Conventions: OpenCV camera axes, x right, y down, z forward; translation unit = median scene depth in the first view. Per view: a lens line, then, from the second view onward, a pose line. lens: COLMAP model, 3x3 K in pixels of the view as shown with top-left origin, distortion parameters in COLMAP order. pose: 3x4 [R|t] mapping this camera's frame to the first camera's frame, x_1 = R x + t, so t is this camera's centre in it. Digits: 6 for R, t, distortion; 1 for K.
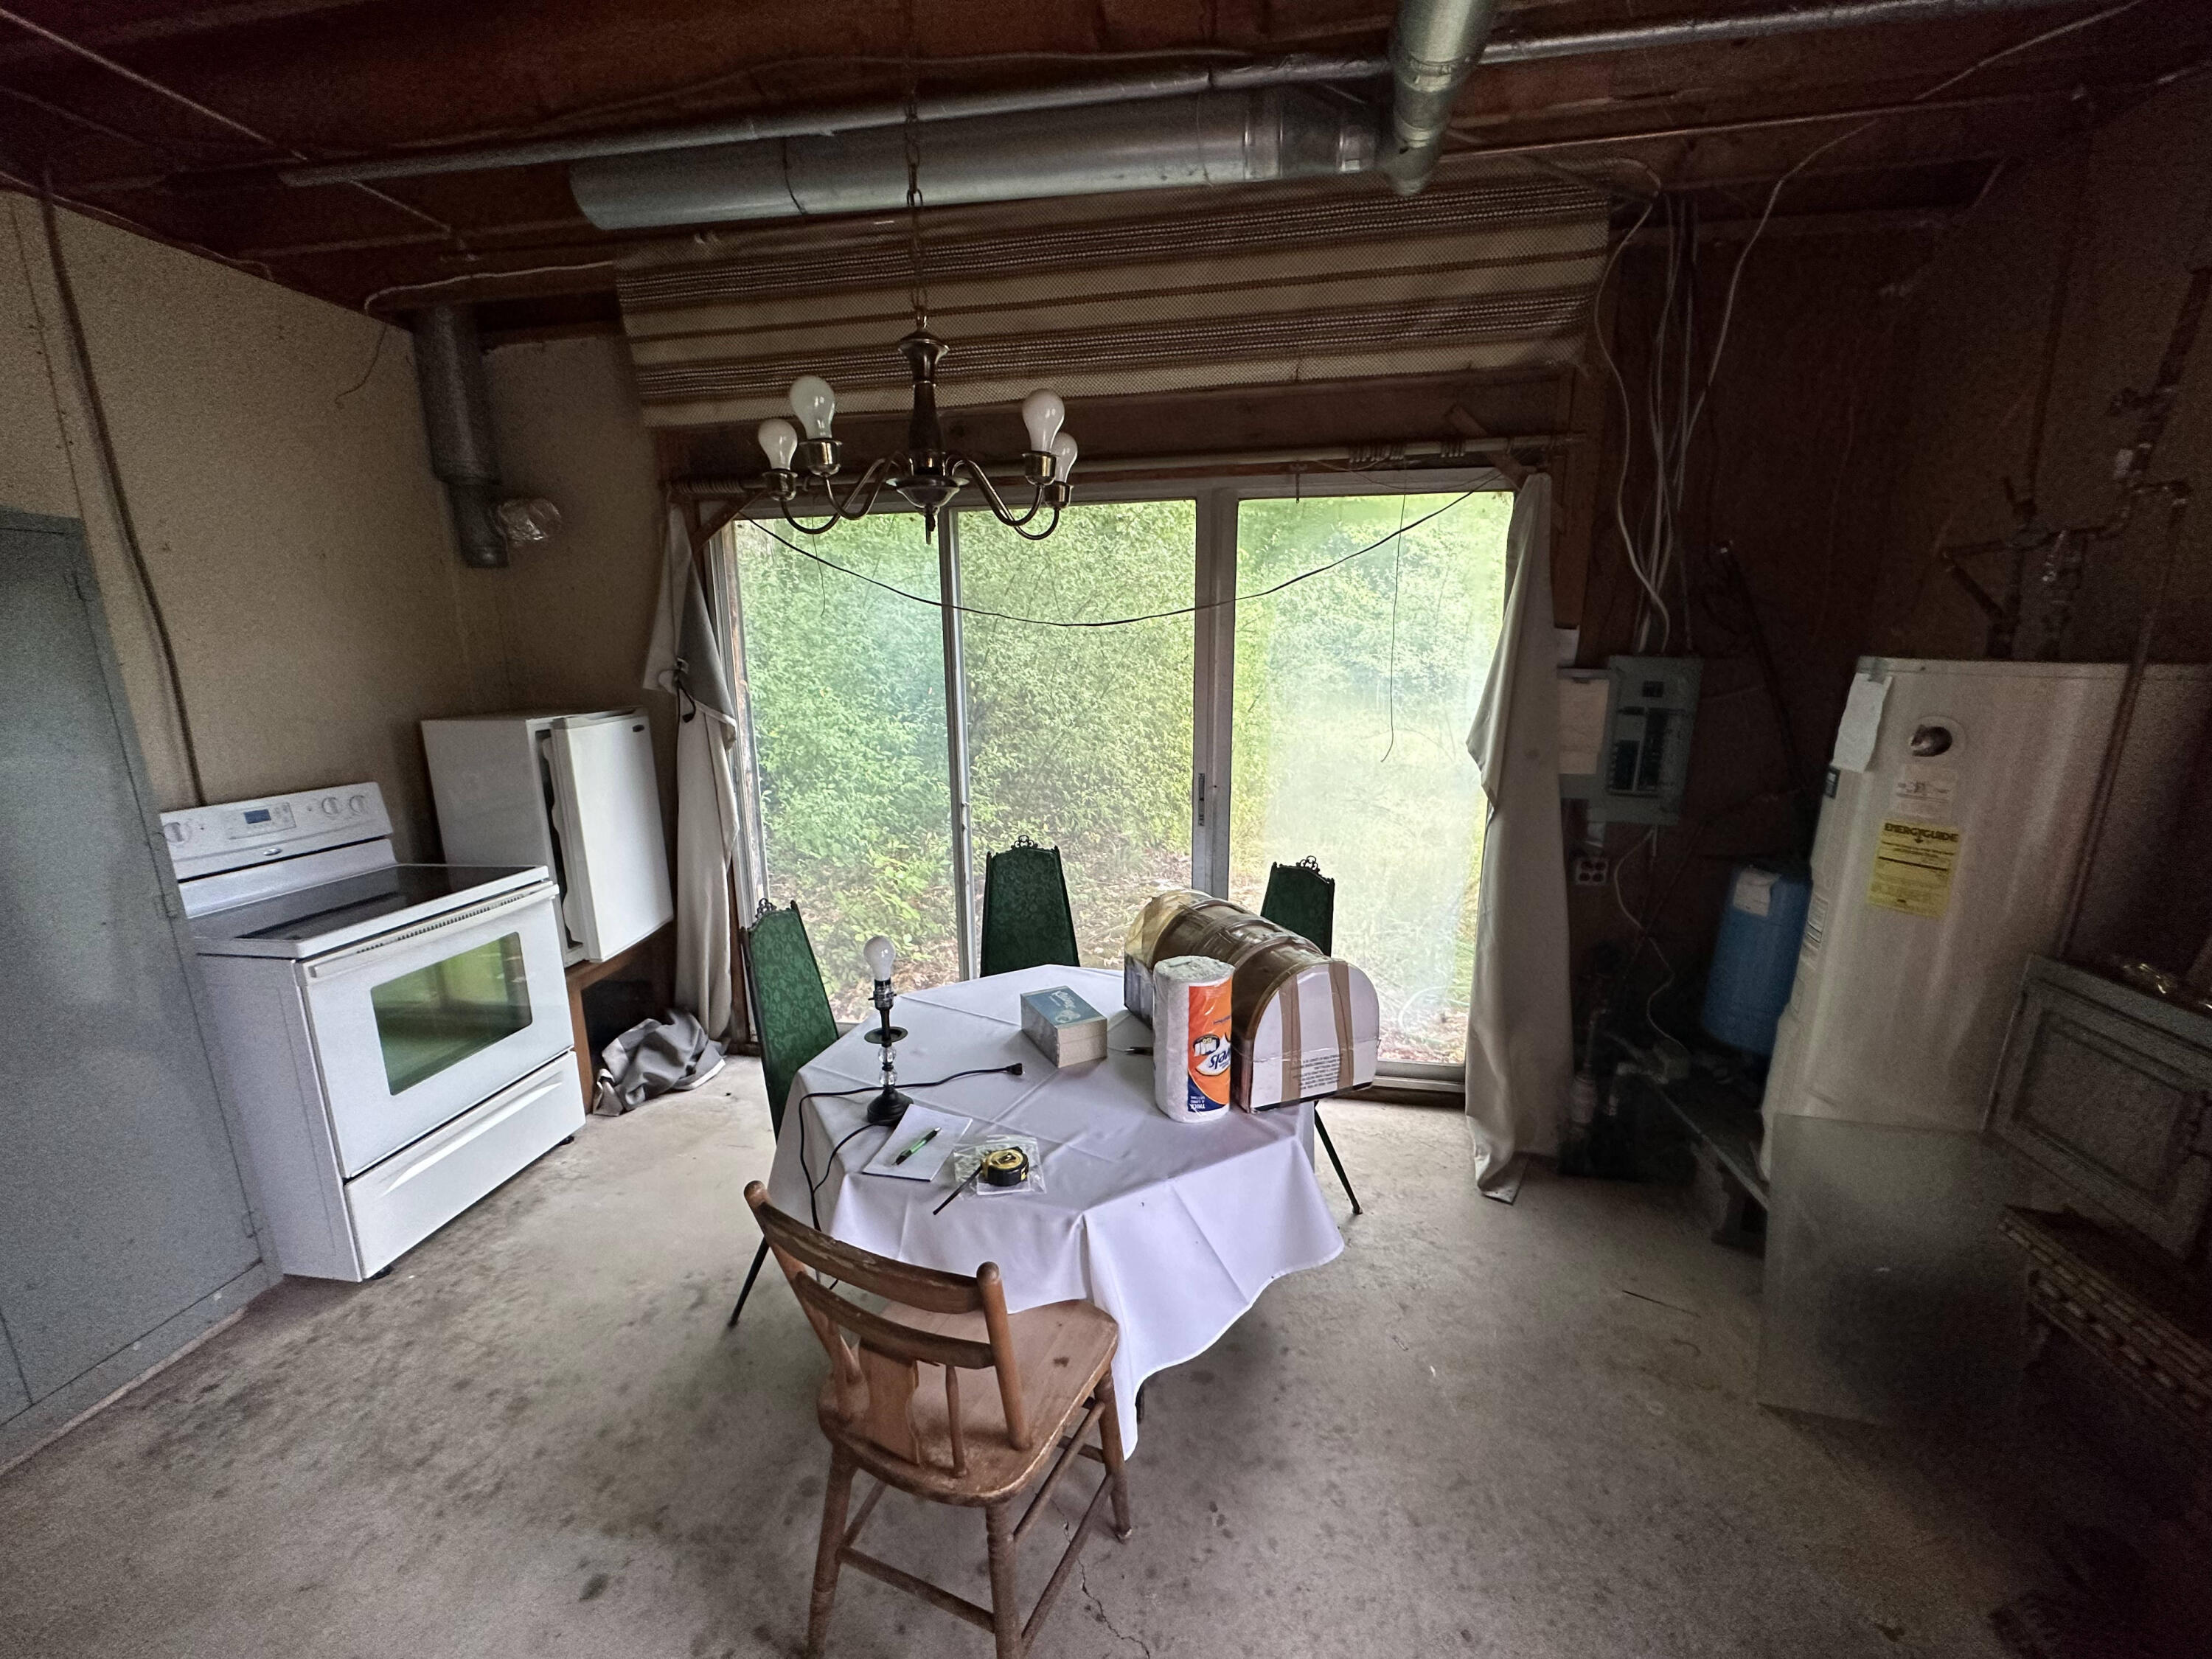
lens RADIAL K [[880.9, 0, 1104.8], [0, 880.9, 827.7], [0, 0, 1]] dist [-0.000843, -0.000320]
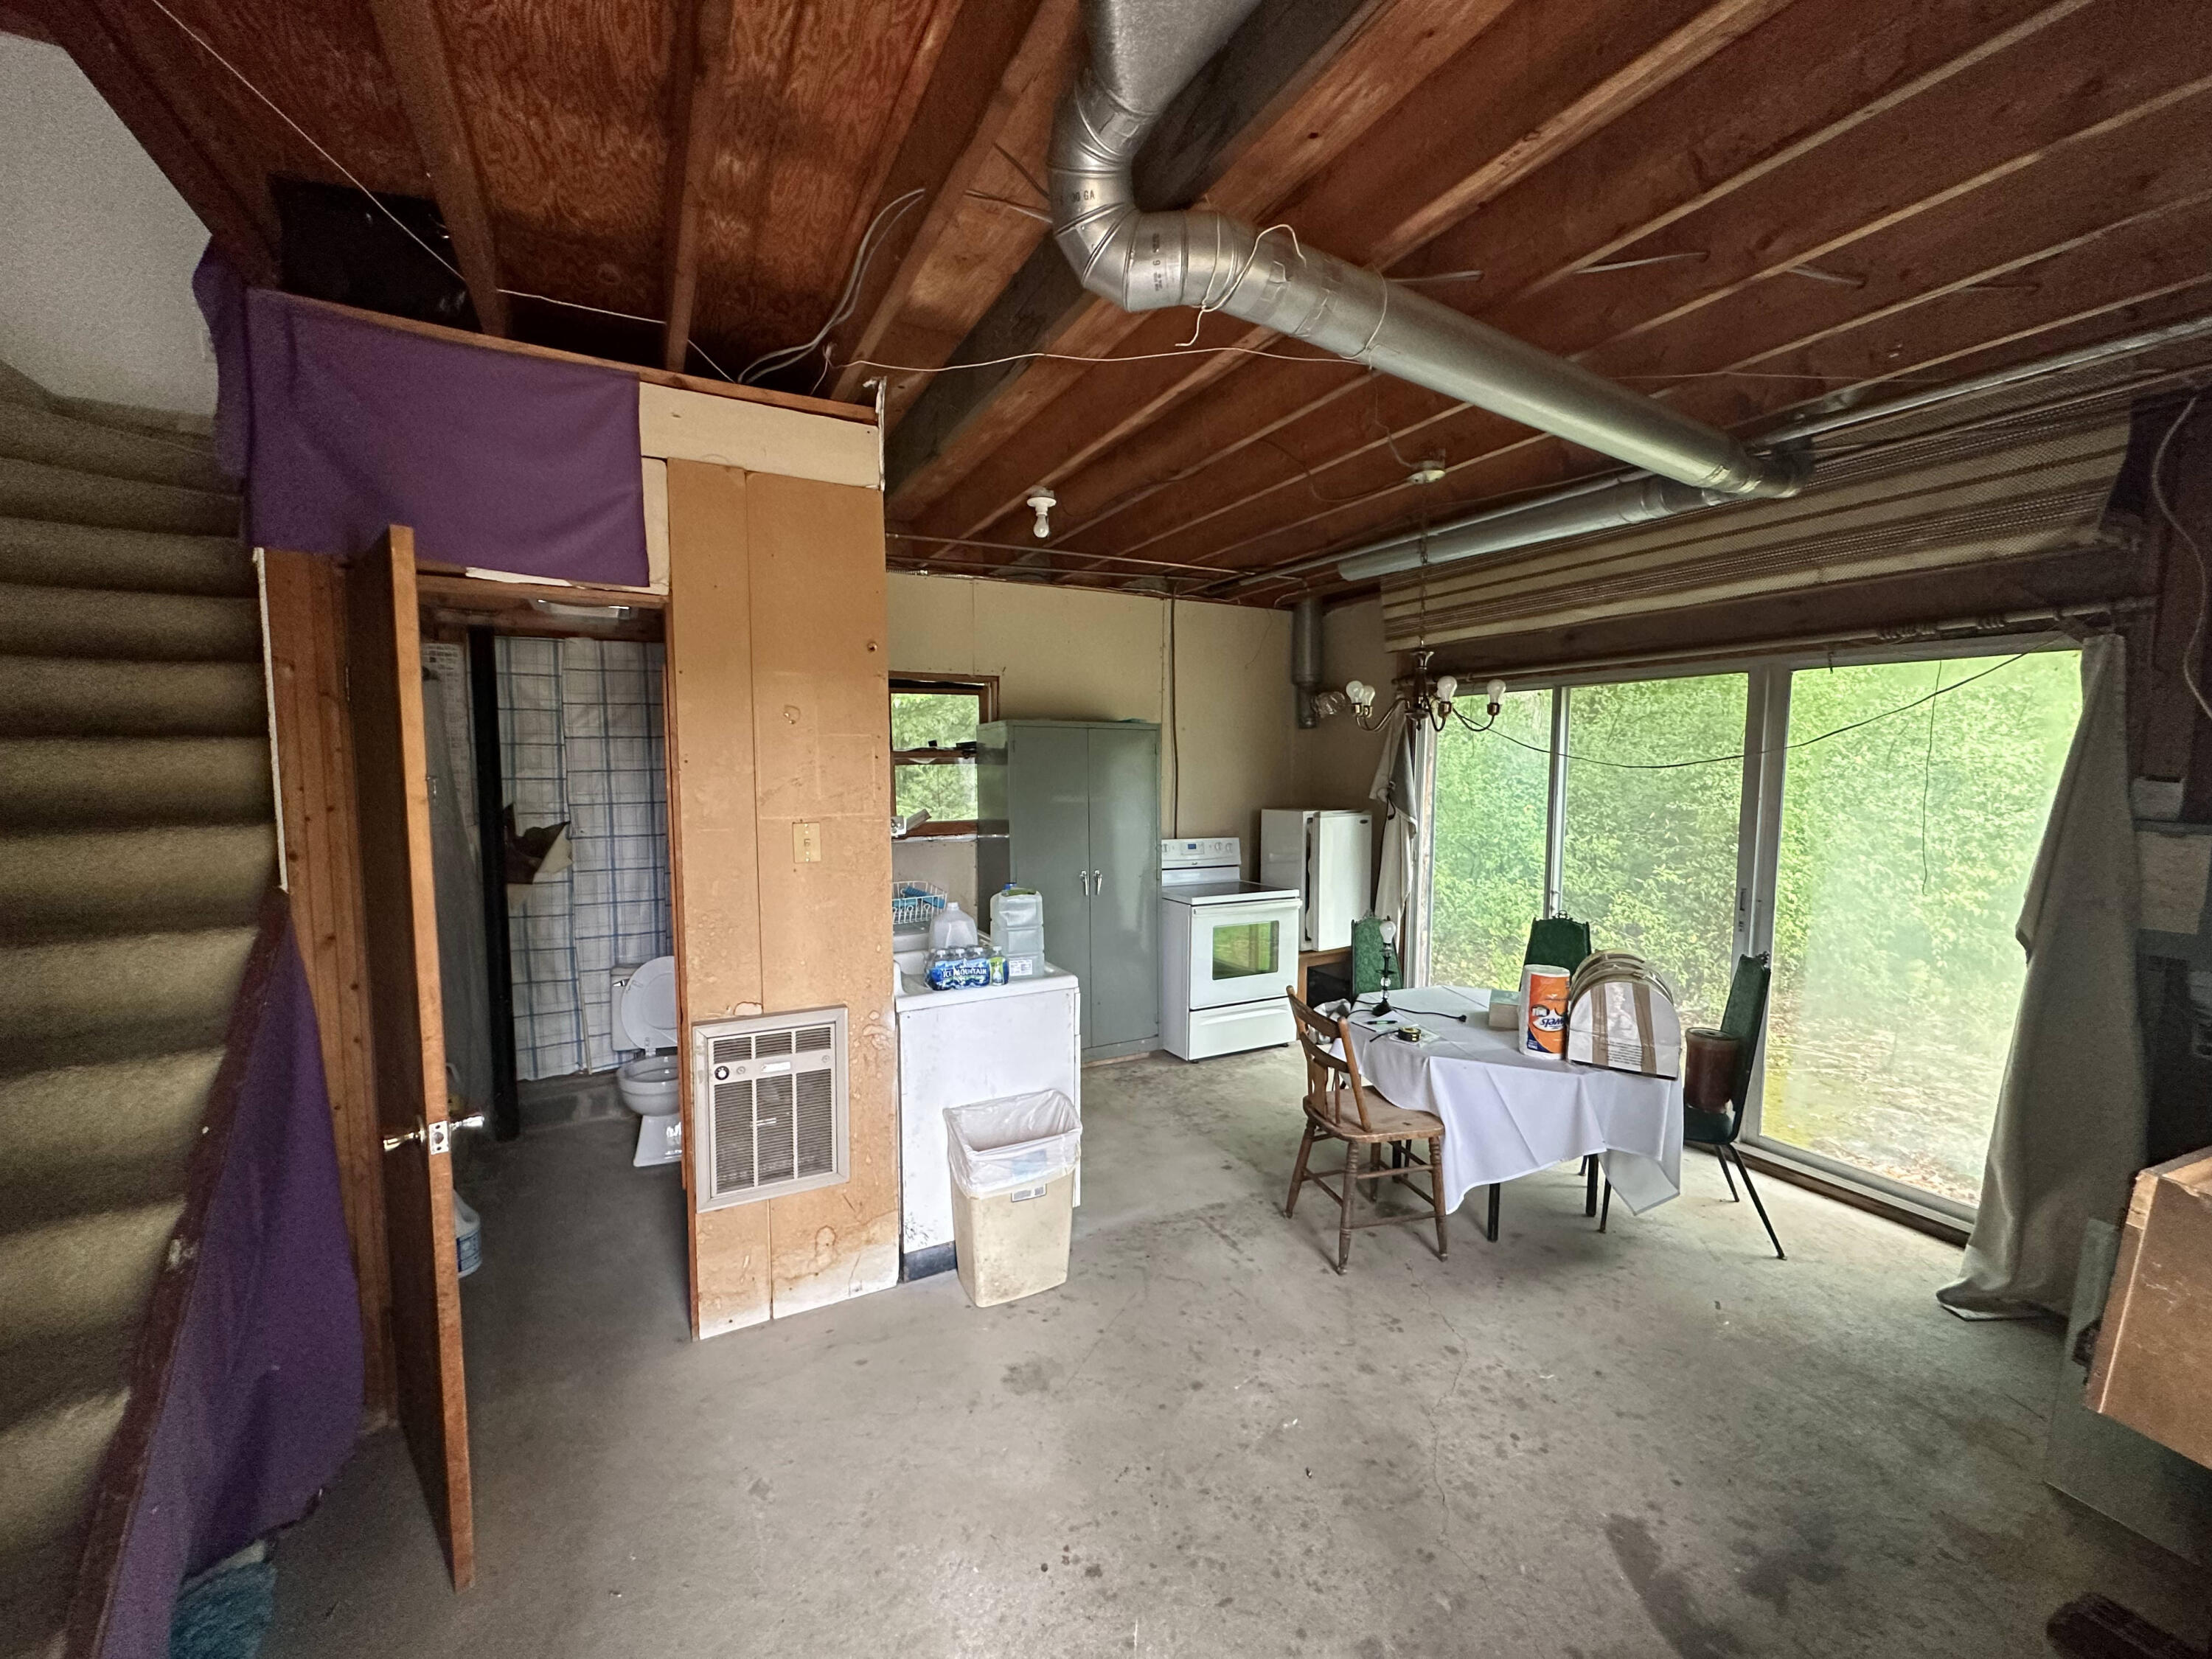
lens RADIAL K [[880.9, 0, 1106.4], [0, 880.9, 828.5], [0, 0, 1]] dist [-0.000843, -0.000320]
pose [[0.620716, 0.073912, -0.780544, 0.573387], [-0.175617, 0.983358, -0.046539, 0.077288], [0.764114, 0.165964, 0.623366, -0.502519]]
